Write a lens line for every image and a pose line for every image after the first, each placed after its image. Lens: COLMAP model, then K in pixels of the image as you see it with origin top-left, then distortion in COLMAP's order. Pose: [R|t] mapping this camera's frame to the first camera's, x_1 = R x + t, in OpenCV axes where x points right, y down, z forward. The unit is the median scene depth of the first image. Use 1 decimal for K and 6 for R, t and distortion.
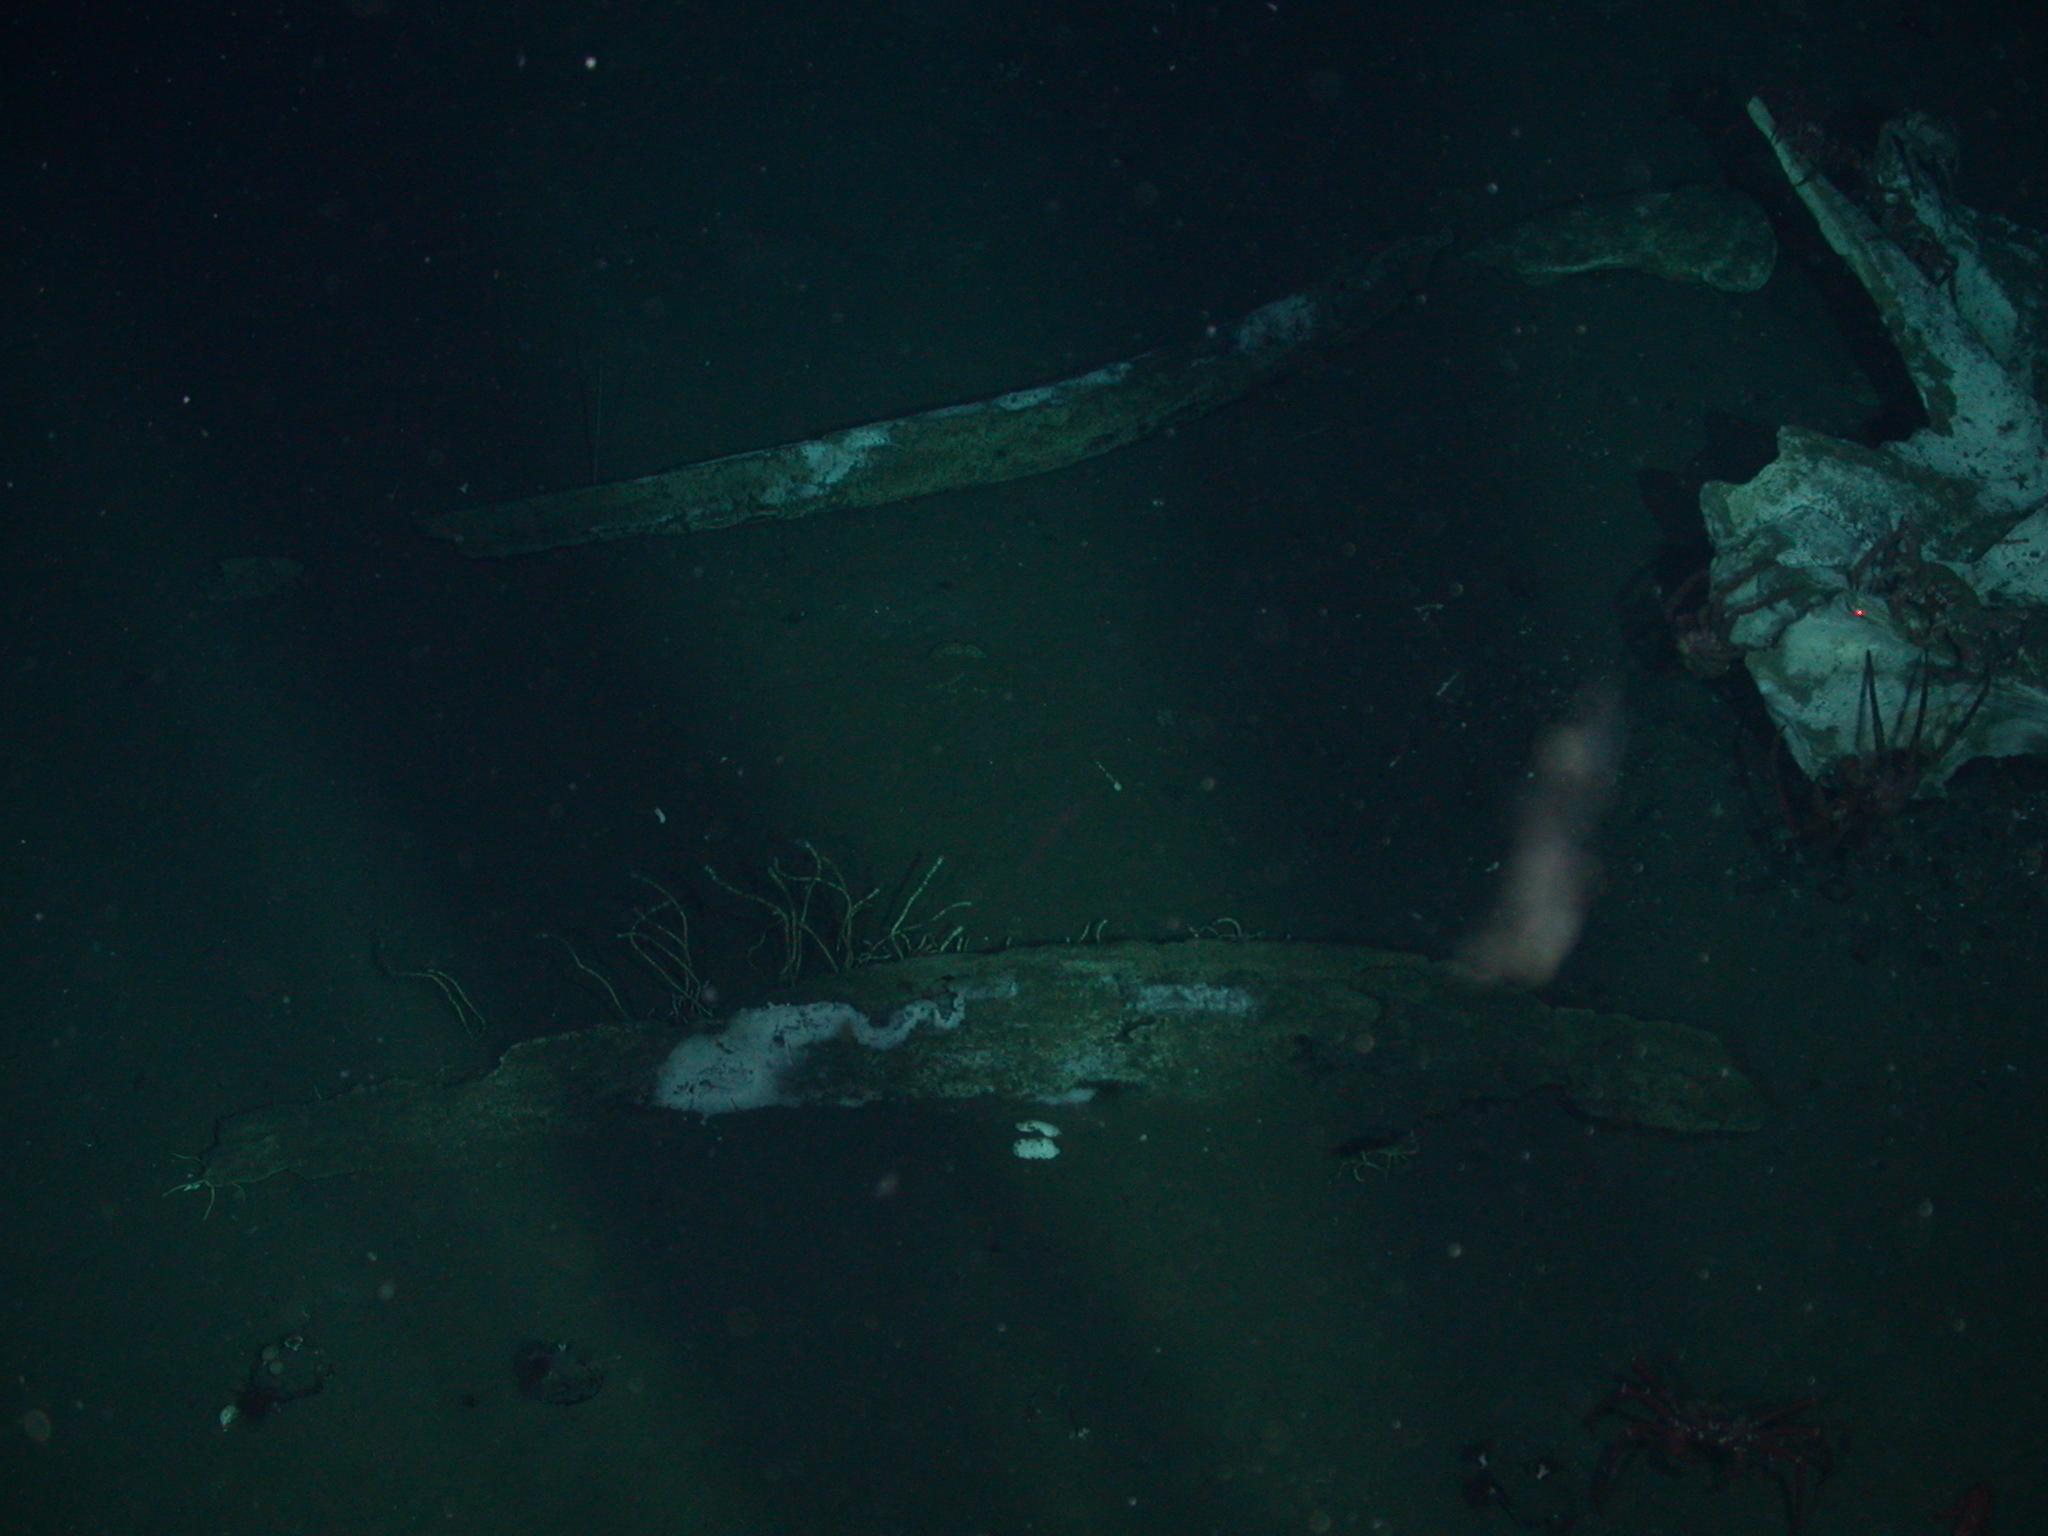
lens RADIAL K [[2705.1, 0, 1068.5], [0, 2705.1, 803.0], [0, 0, 1]] dist [-0.105341, -0.194029]
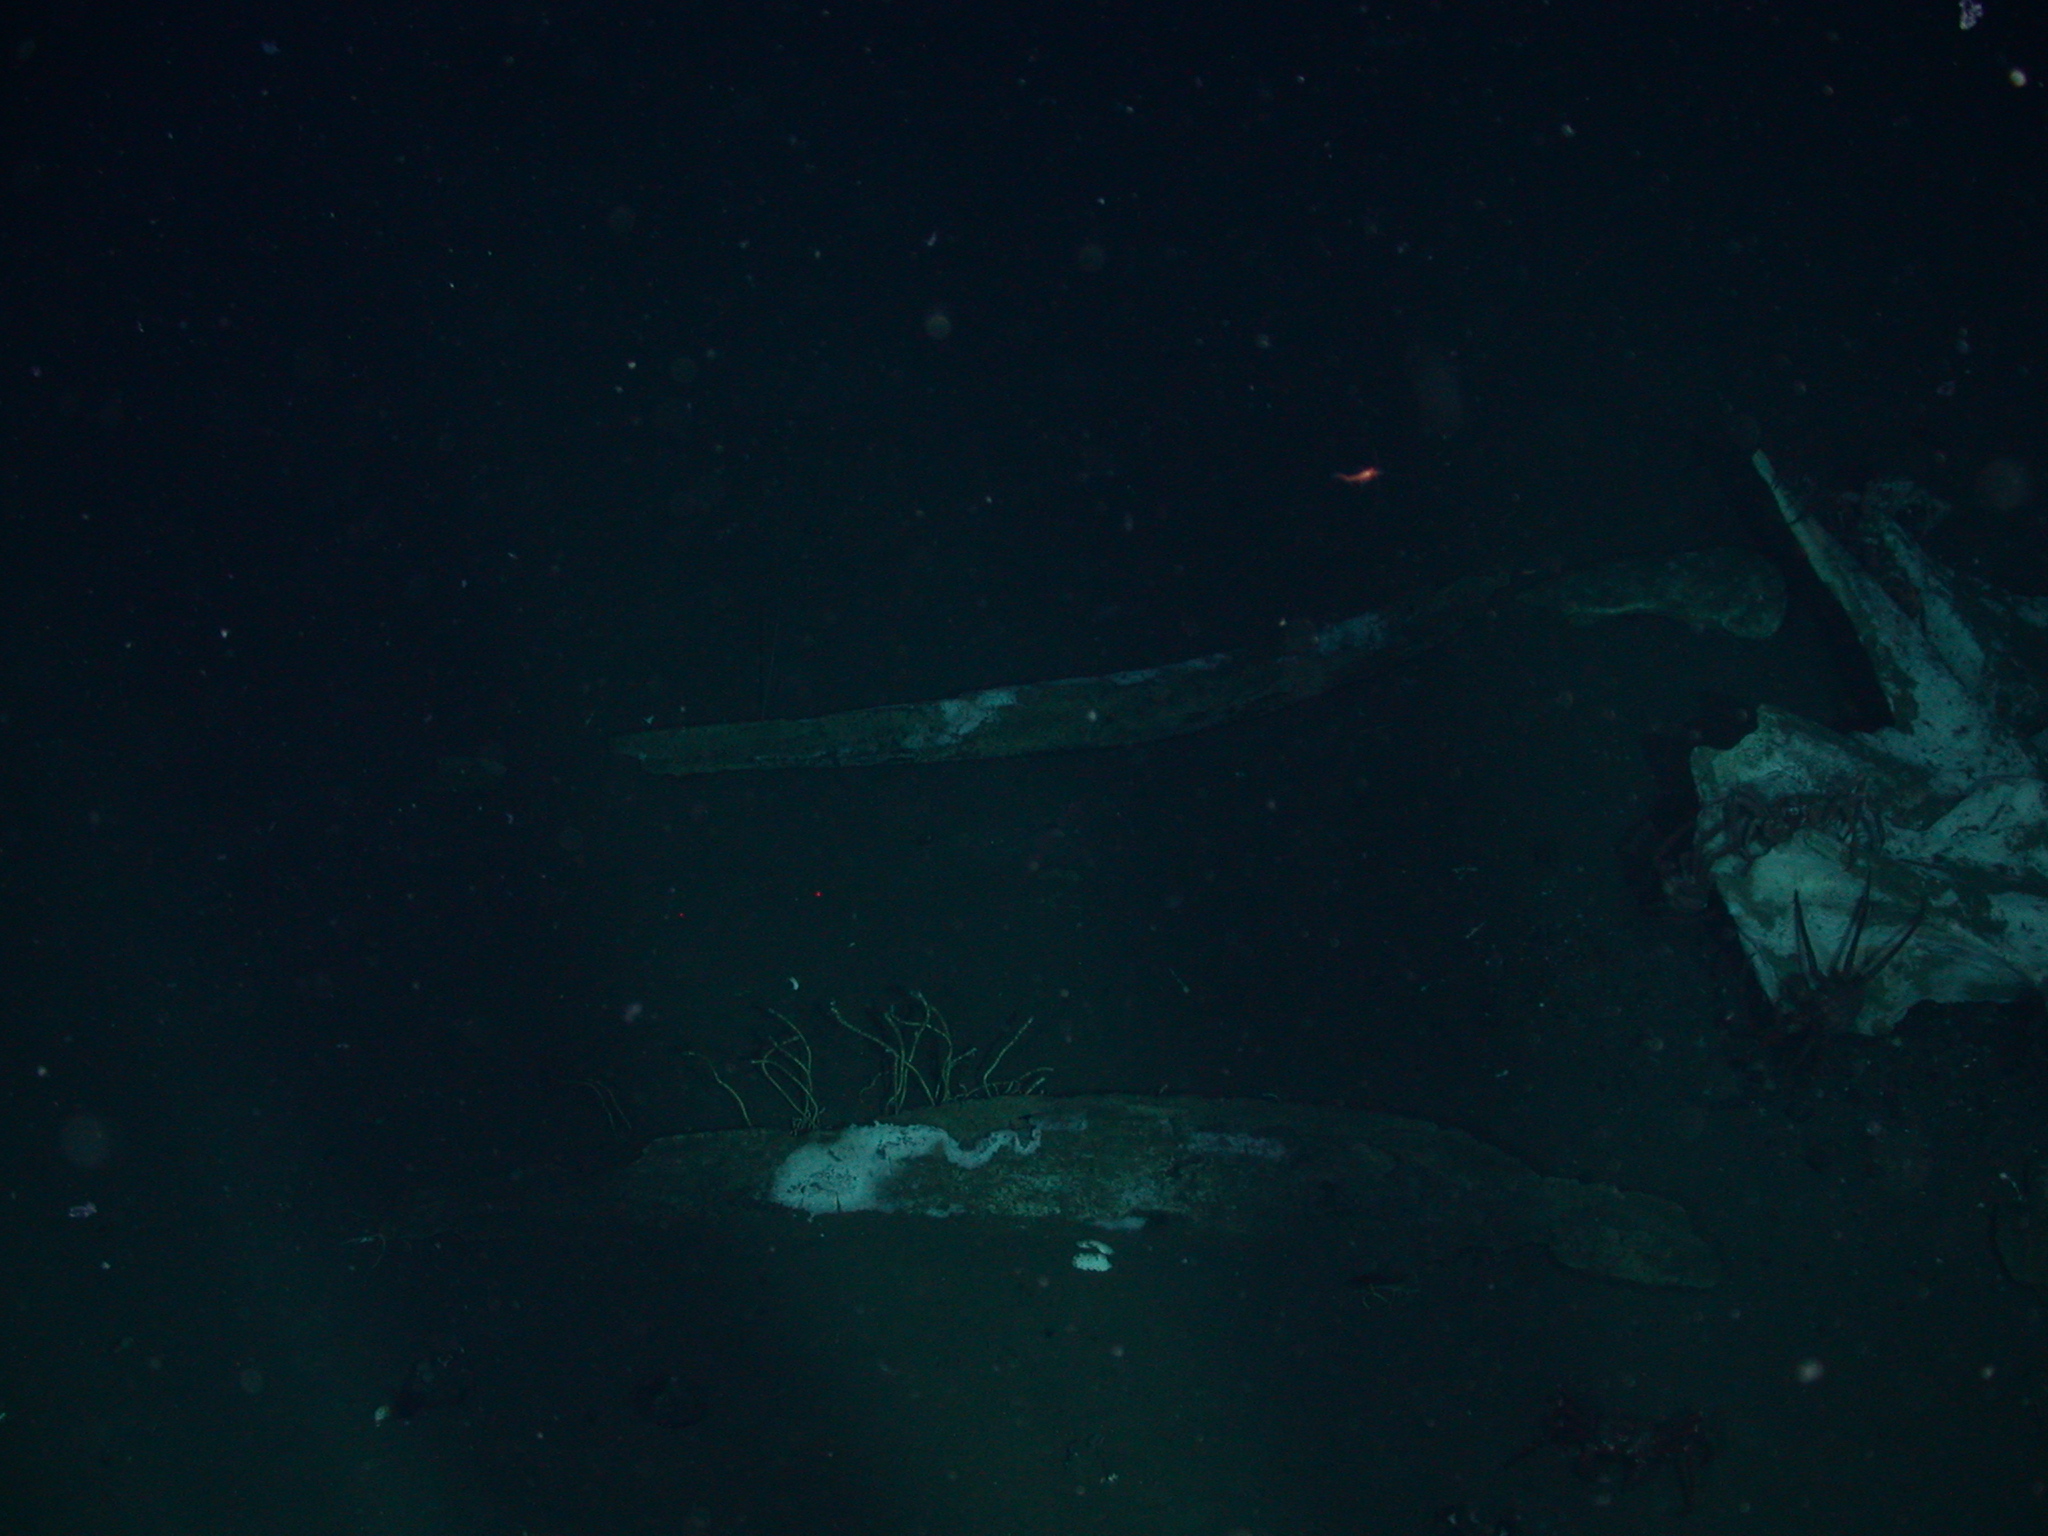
lens RADIAL K [[2705.1, 0, 1068.5], [0, 2705.1, 803.0], [0, 0, 1]] dist [-0.105341, -0.194029]
pose [[0.996197, 0.075534, -0.043425, 0.013344], [-0.082197, 0.980056, -0.180925, 0.144020], [0.028893, 0.183806, 0.982538, -0.178790]]
